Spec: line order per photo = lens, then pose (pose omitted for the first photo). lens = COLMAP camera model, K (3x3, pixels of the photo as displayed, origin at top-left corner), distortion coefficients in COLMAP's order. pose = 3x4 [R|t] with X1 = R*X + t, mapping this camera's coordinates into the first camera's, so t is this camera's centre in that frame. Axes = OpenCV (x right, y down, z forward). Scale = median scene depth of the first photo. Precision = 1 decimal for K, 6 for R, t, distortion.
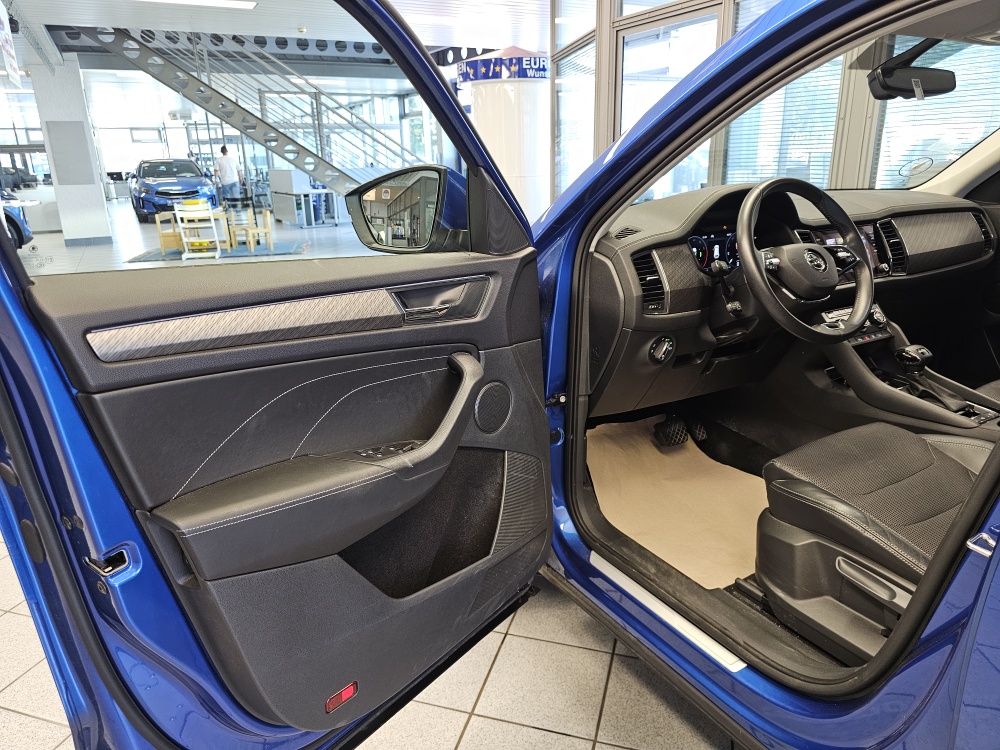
lens RADIAL K [[678.9, 0, 493.8], [0, 678.9, 376.3], [0, 0, 1]] dist [0.057637, -0.055404]
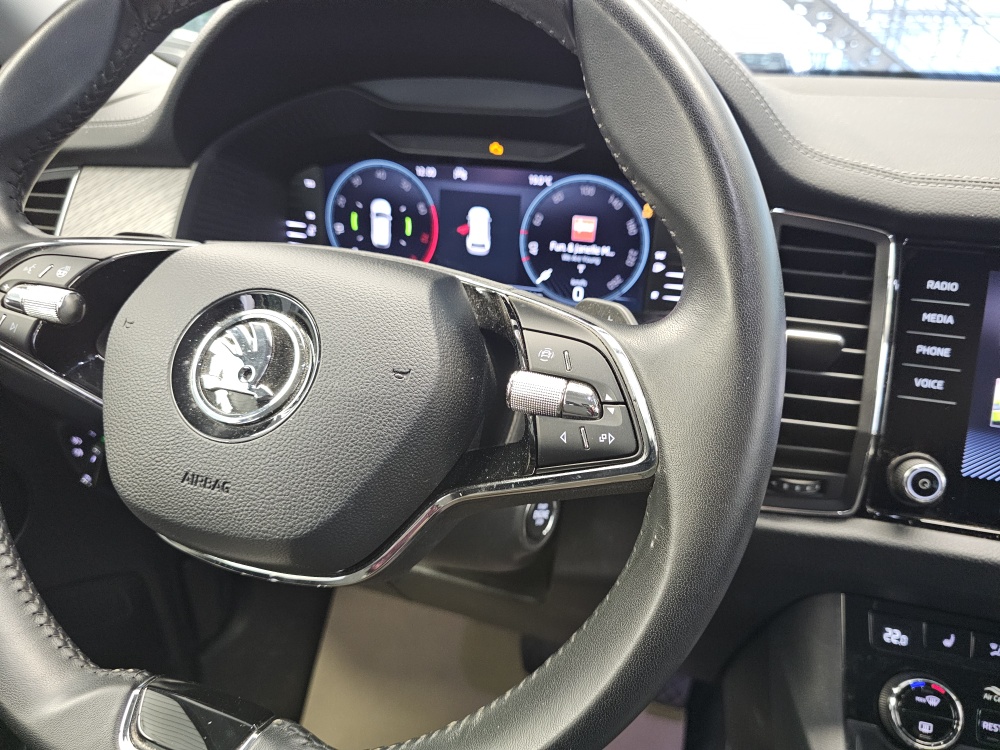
lens RADIAL K [[701.4, 0, 511.3], [0, 701.4, 375.6], [0, 0, 1]] dist [0.011621, -0.031394]
pose [[0.685283, 0.338156, -0.645010, 0.552603], [-0.259773, 0.940905, 0.217290, -0.194328], [0.680372, 0.018651, 0.732630, 0.796919]]
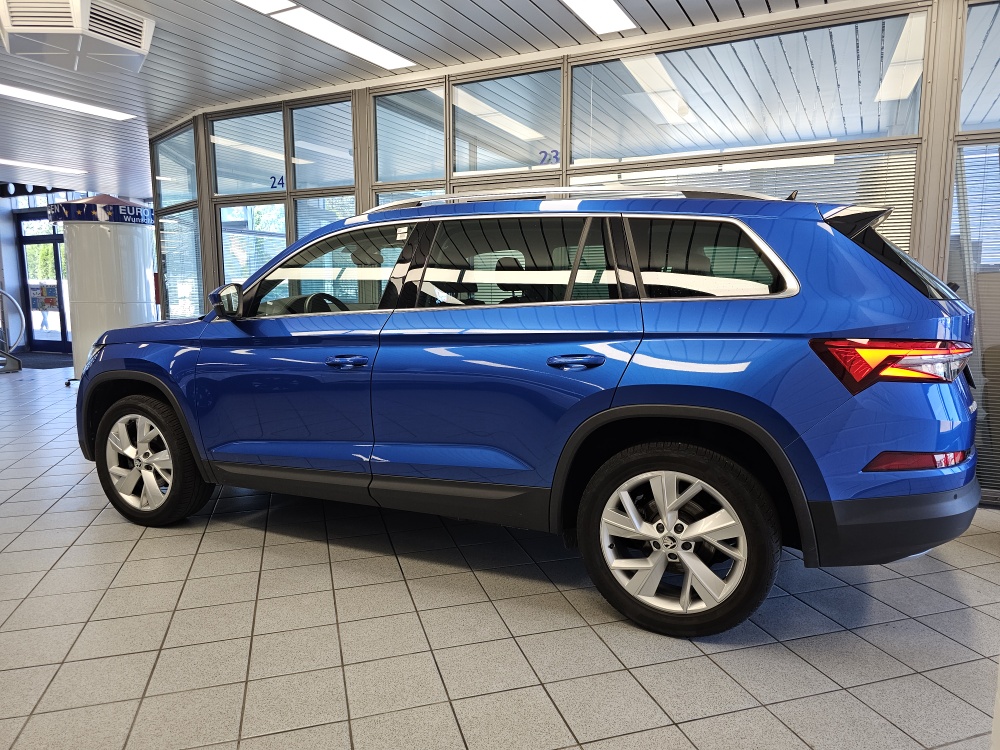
lens RADIAL K [[672.8, 0, 500.2], [0, 672.8, 371.3], [0, 0, 1]] dist [0.031812, -0.046880]
pose [[0.827300, -0.055038, 0.559057, -0.382965], [0.160336, 0.976927, -0.141091, 0.386891], [-0.538392, 0.206362, 0.817036, -1.152284]]
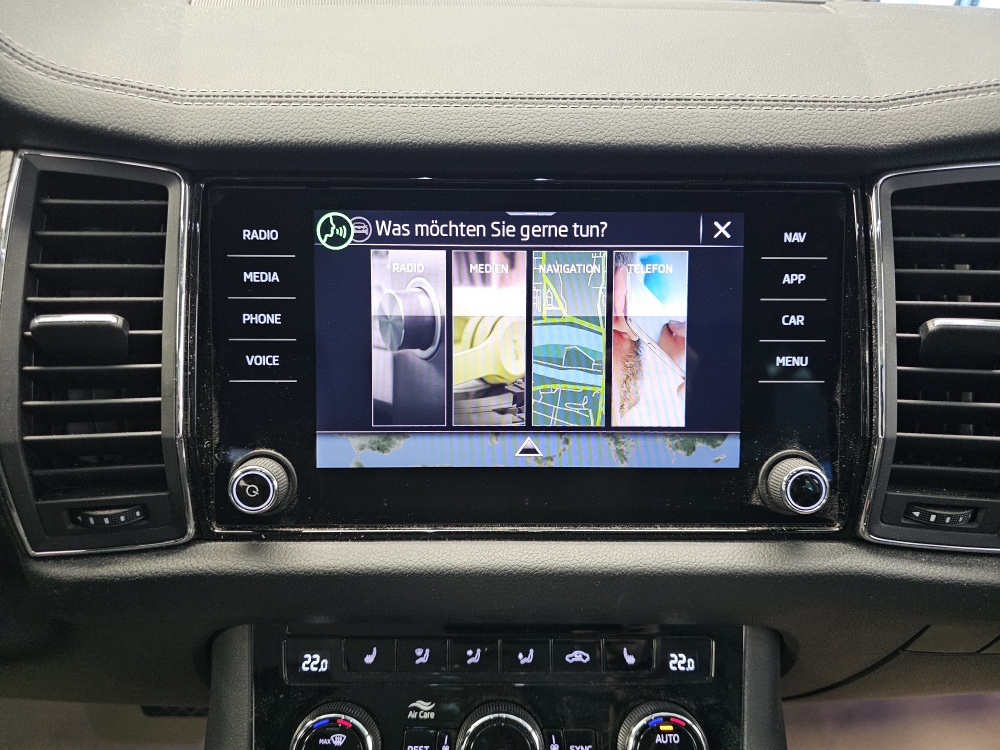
lens RADIAL K [[694.6, 0, 498.3], [0, 694.6, 373.3], [0, 0, 1]] dist [0.008391, -0.033793]
pose [[0.869555, 0.256904, -0.421751, 0.624744], [-0.186005, 0.961519, 0.202196, -0.220521], [0.457467, -0.097373, 0.883879, 0.920620]]
